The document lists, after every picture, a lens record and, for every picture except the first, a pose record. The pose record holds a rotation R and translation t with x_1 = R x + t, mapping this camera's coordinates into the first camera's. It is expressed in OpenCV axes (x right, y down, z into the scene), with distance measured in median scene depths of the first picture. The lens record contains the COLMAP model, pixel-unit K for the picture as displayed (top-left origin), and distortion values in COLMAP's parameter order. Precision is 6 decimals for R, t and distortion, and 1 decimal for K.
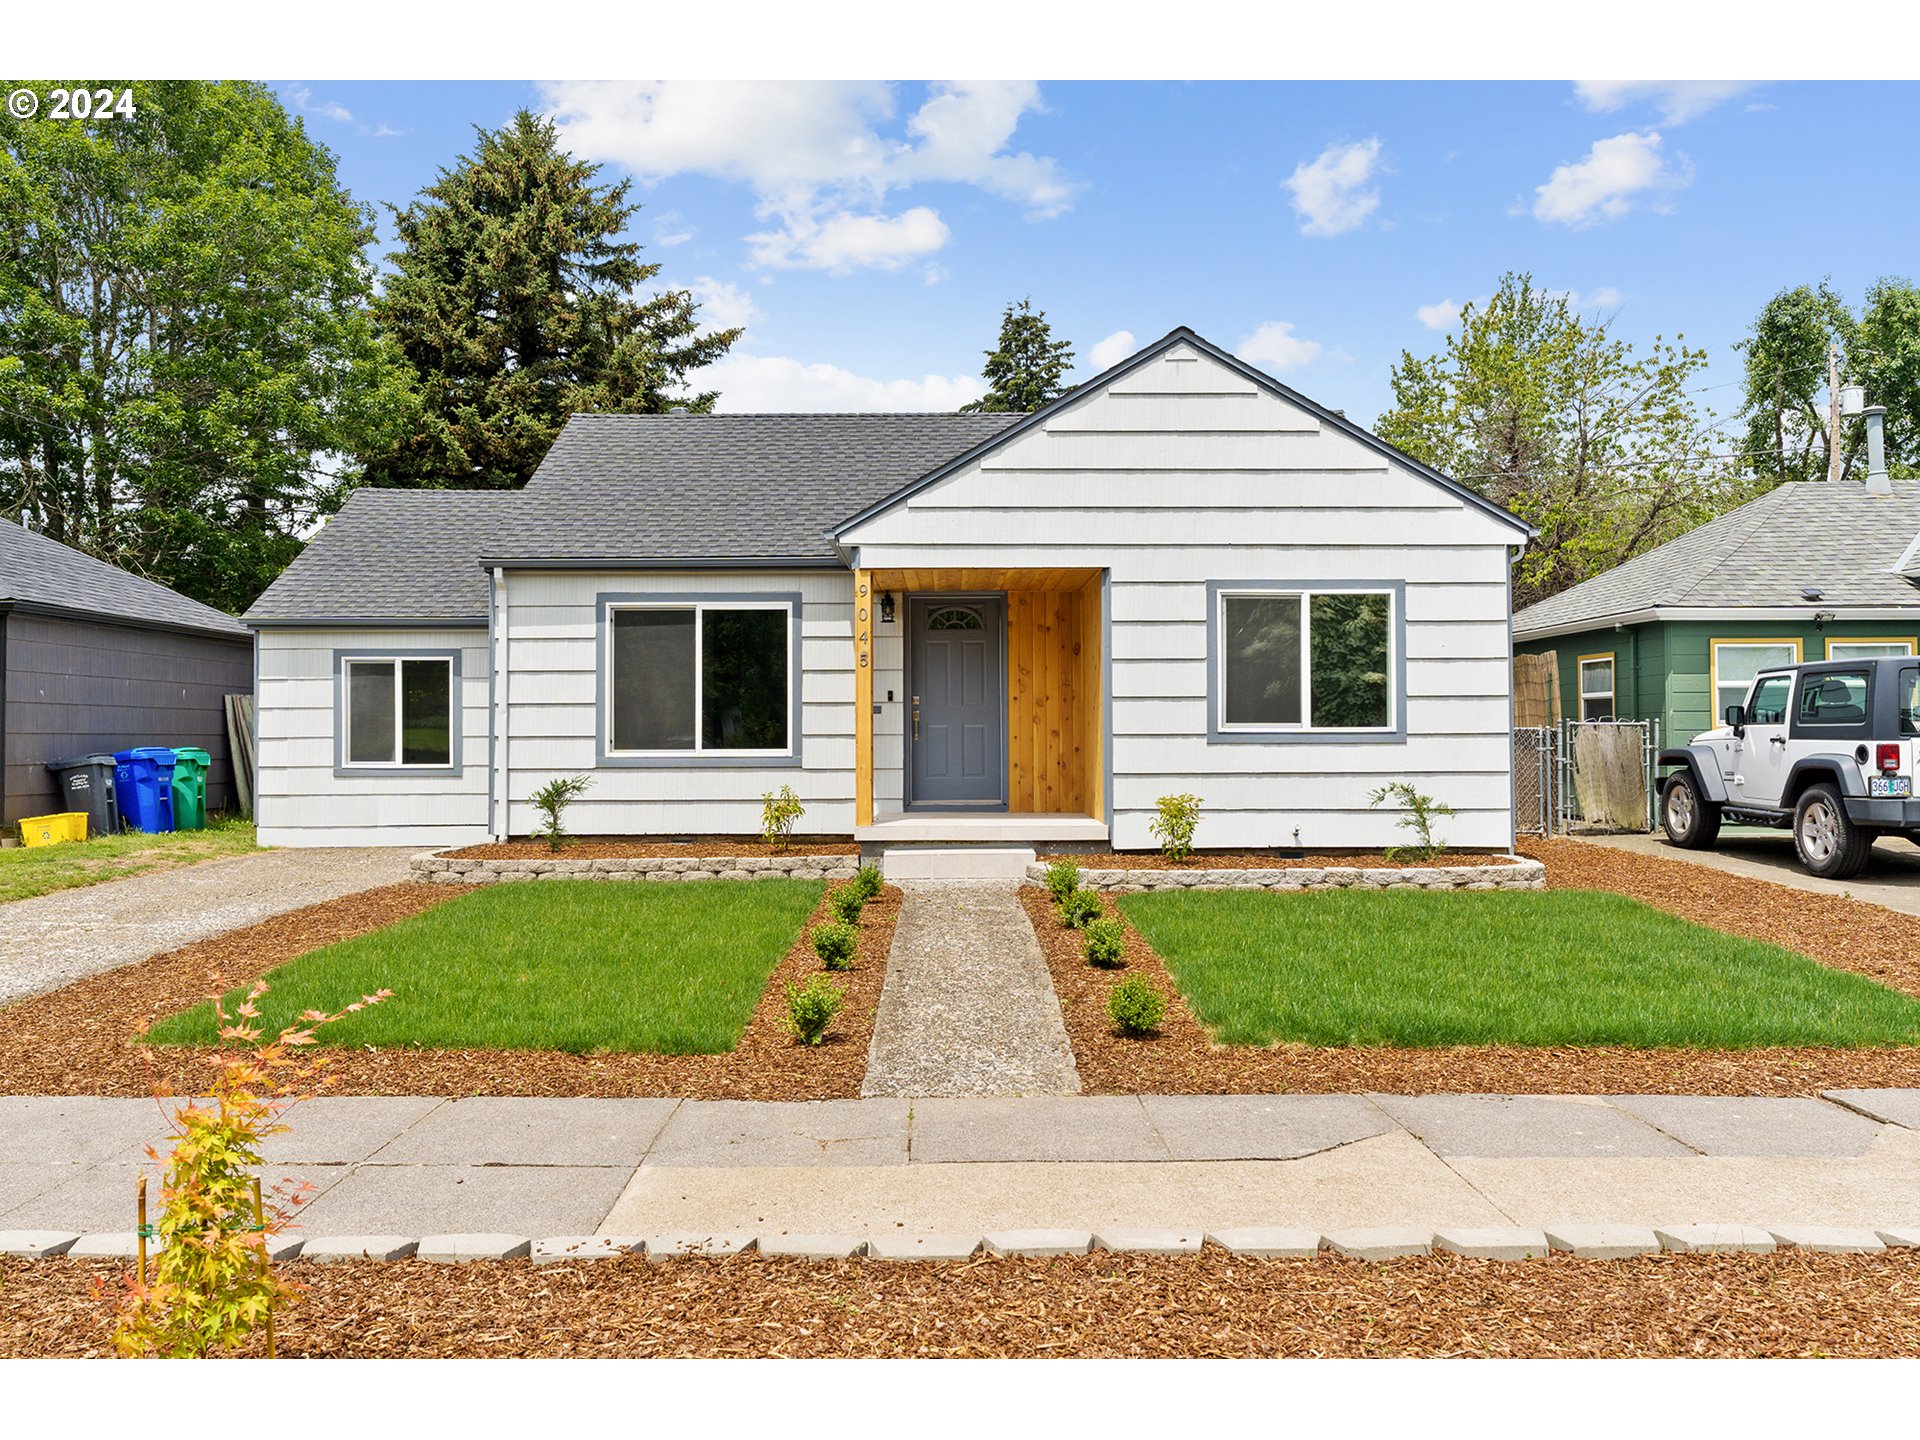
lens RADIAL K [[1518.8, 0, 960.0], [0, 1518.8, 710.7], [0, 0, 1]] dist [-0.012420, -0.002049]
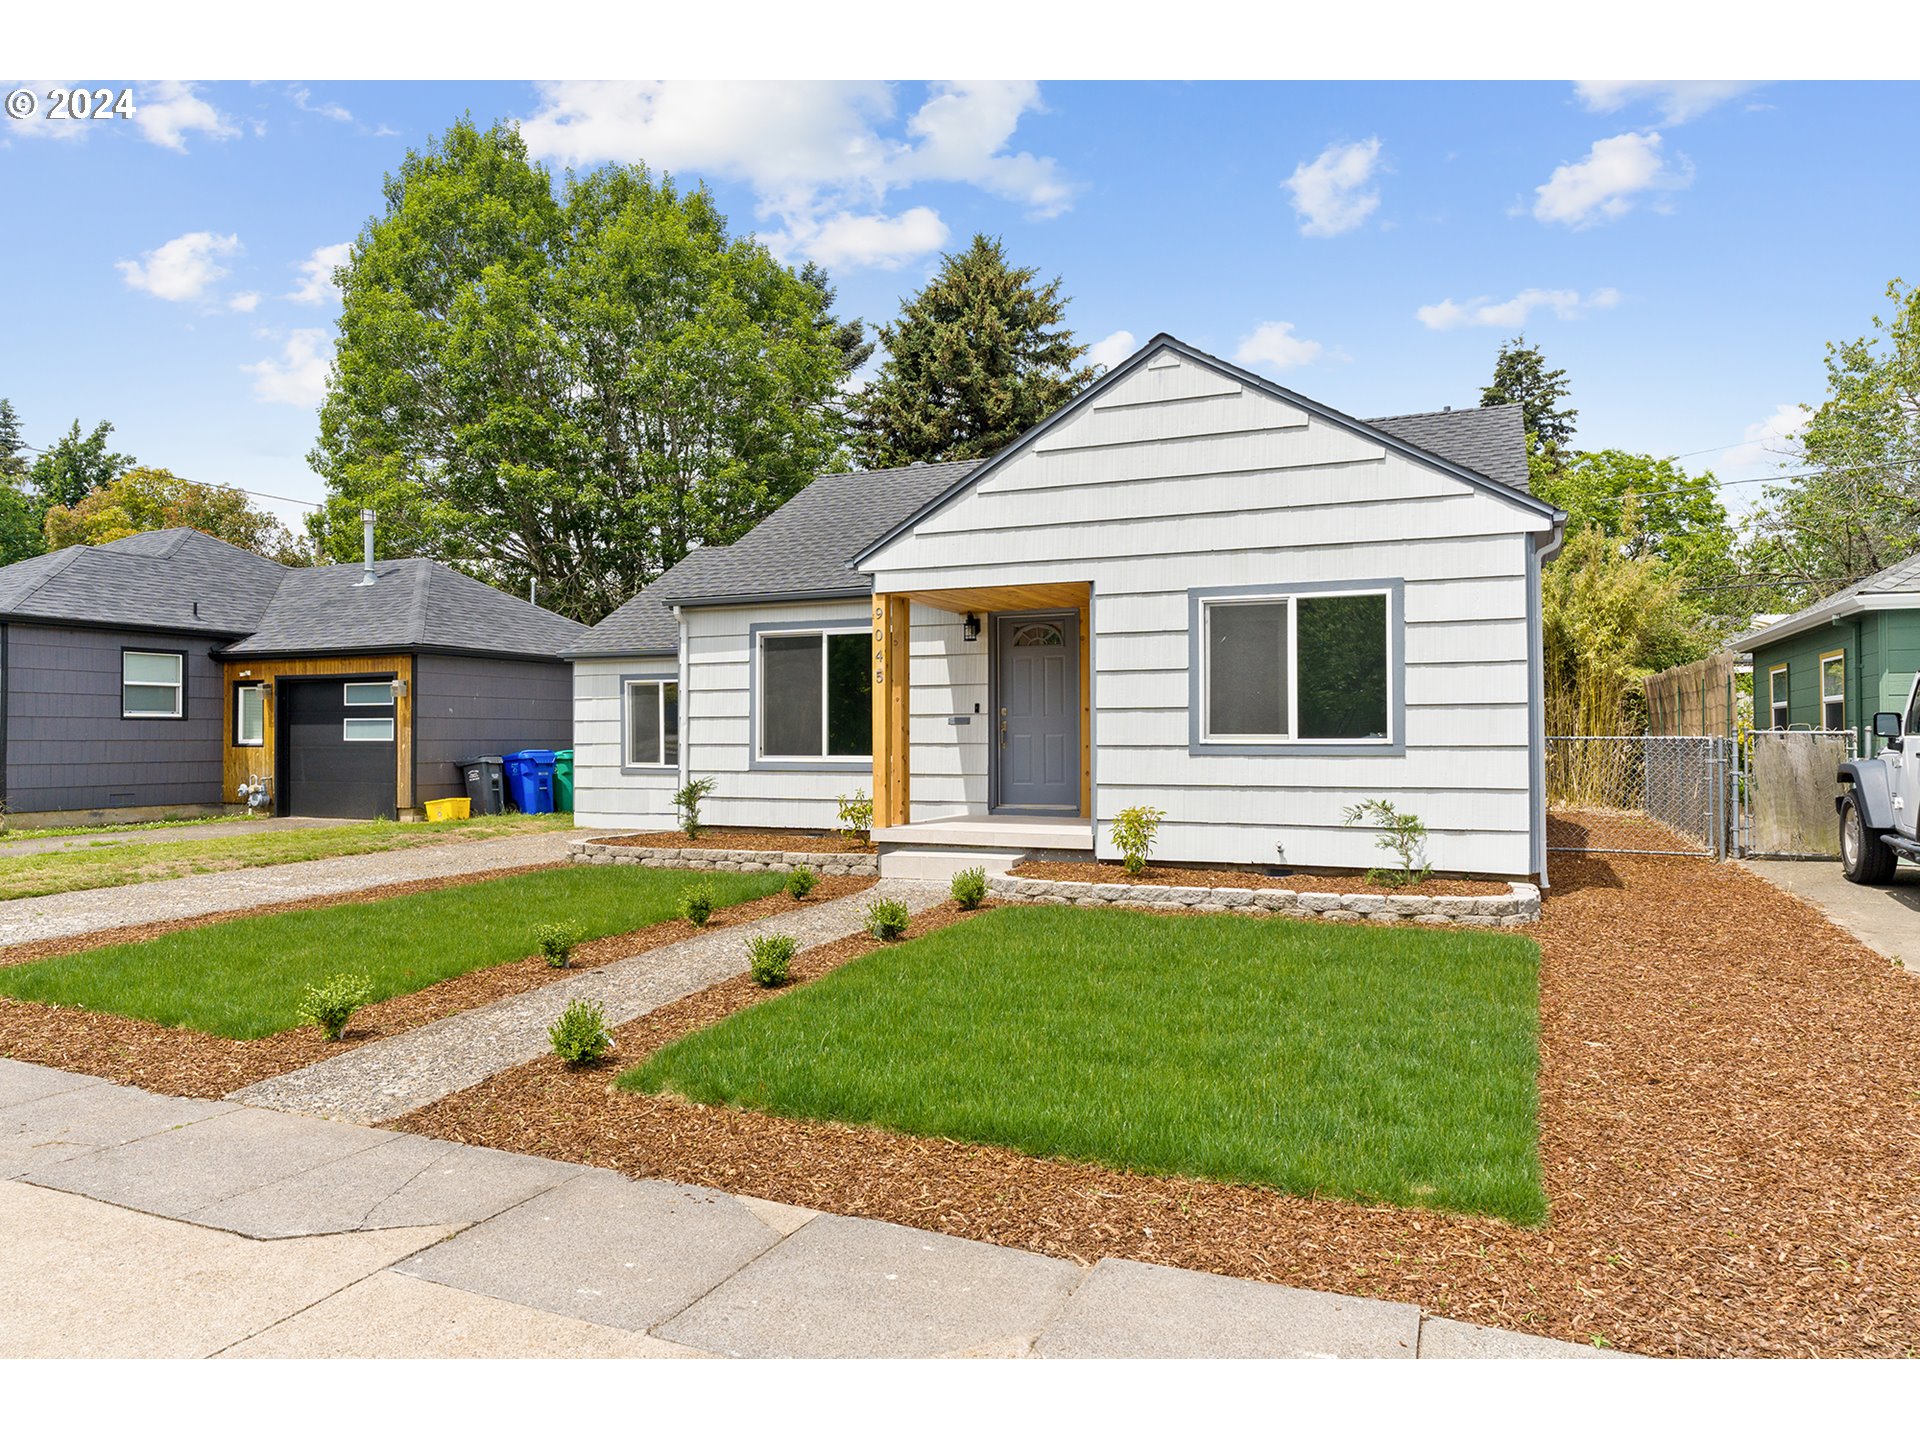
lens RADIAL K [[1242.6, 0, 954.2], [0, 1242.6, 725.8], [0, 0, 1]] dist [-0.019311, 0.000361]
pose [[0.908958, -0.002386, -0.416880, 0.313287], [0.005865, 0.999958, 0.007066, -0.003438], [0.416845, -0.008868, 0.908934, 0.180173]]
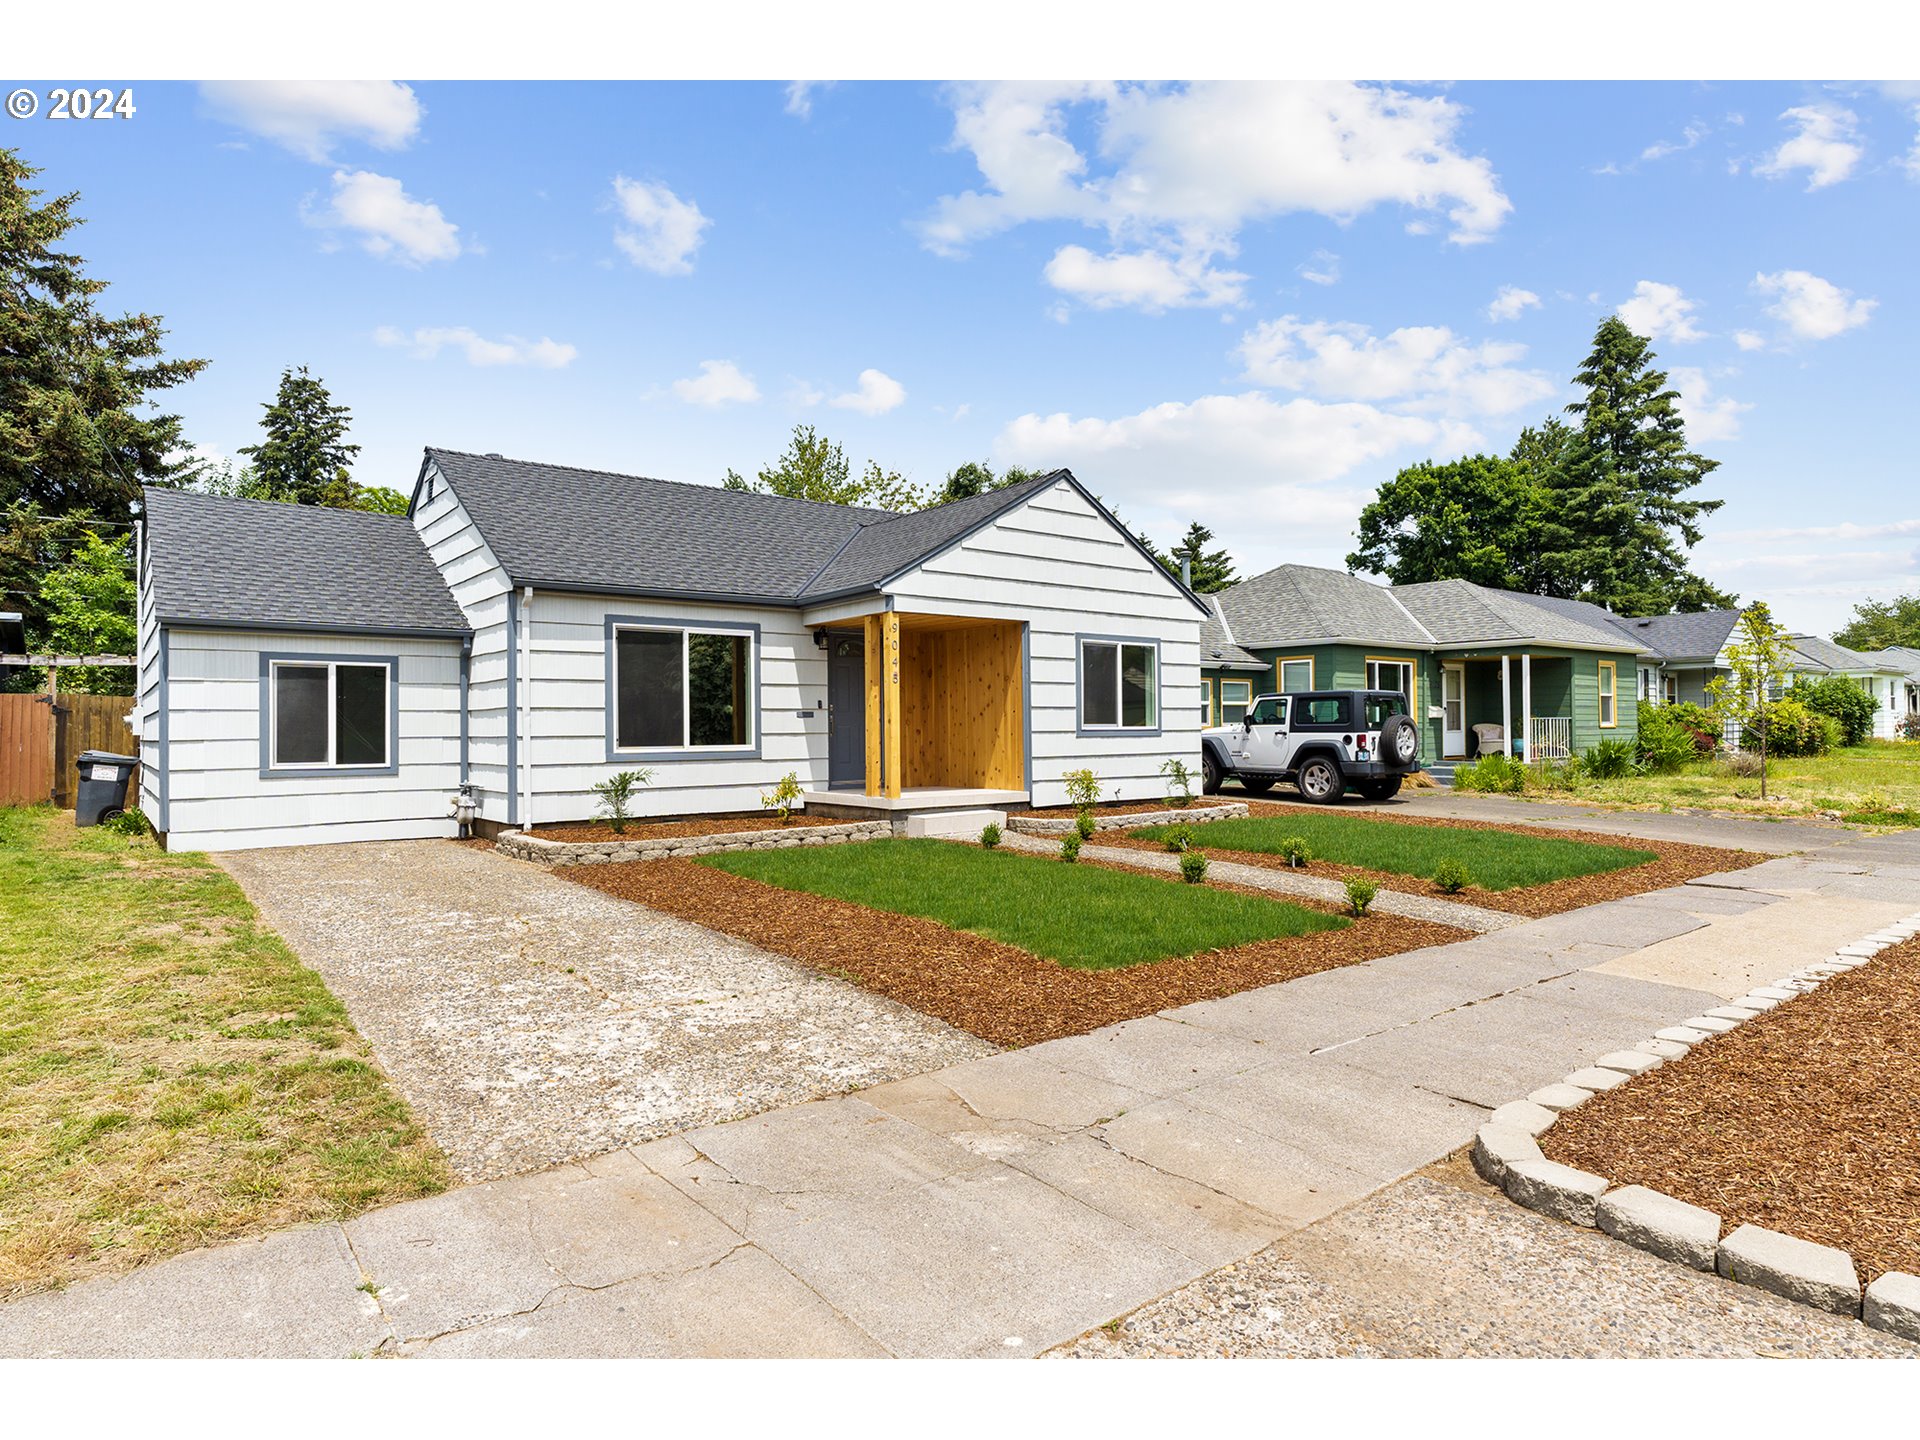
lens RADIAL K [[1098.6, 0, 960.3], [0, 1098.6, 721.6], [0, 0, 1]] dist [-0.003424, -0.000675]
pose [[0.790287, 0.001098, 0.612736, -0.546159], [-0.003059, 0.999993, 0.002154, 0.003137], [-0.612729, -0.003576, 0.790285, 0.154283]]
